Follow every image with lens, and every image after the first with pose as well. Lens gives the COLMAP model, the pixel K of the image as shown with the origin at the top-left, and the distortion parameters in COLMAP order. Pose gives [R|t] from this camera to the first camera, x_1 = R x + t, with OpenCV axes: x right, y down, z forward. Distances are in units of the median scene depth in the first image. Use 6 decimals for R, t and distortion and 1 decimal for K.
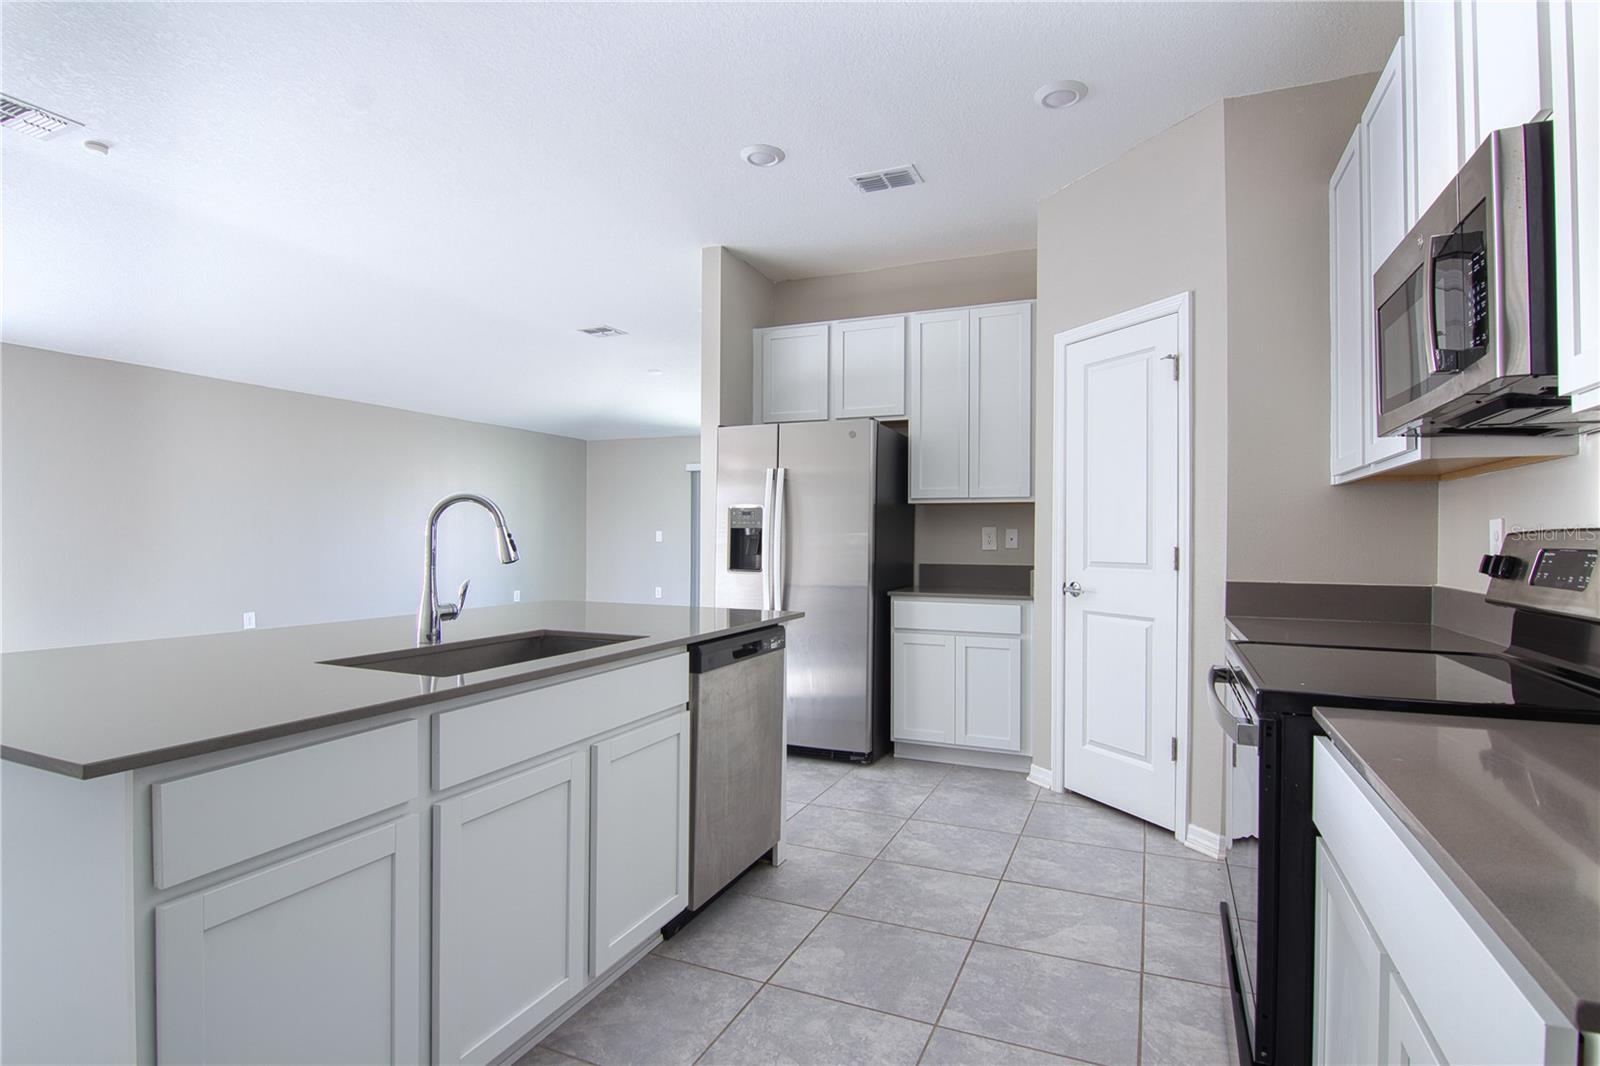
lens RADIAL K [[814.1, 0, 801.7], [0, 814.1, 539.0], [0, 0, 1]] dist [-0.002498, -0.000178]
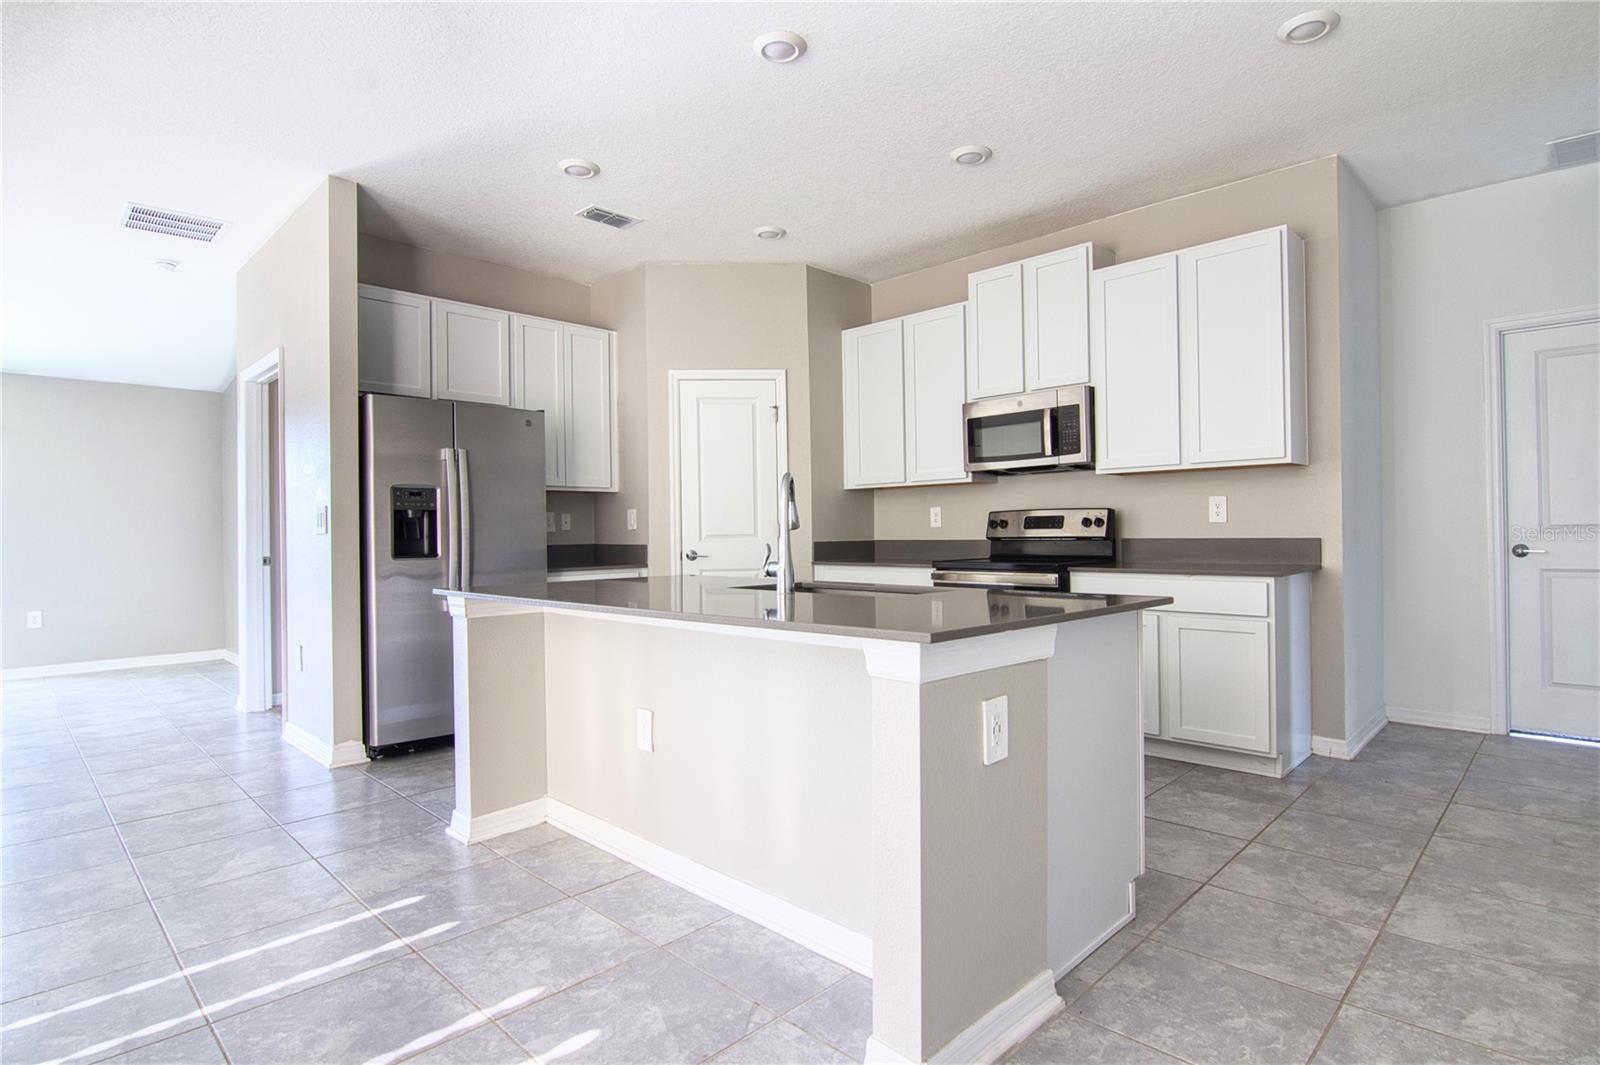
lens RADIAL K [[814.1, 0, 803.5], [0, 814.1, 527.1], [0, 0, 1]] dist [-0.002498, -0.000178]
pose [[0.362780, -0.005132, 0.931861, -0.795415], [0.013341, 0.999911, 0.000313, 0.012077], [-0.931779, 0.012318, 0.362817, 0.274855]]
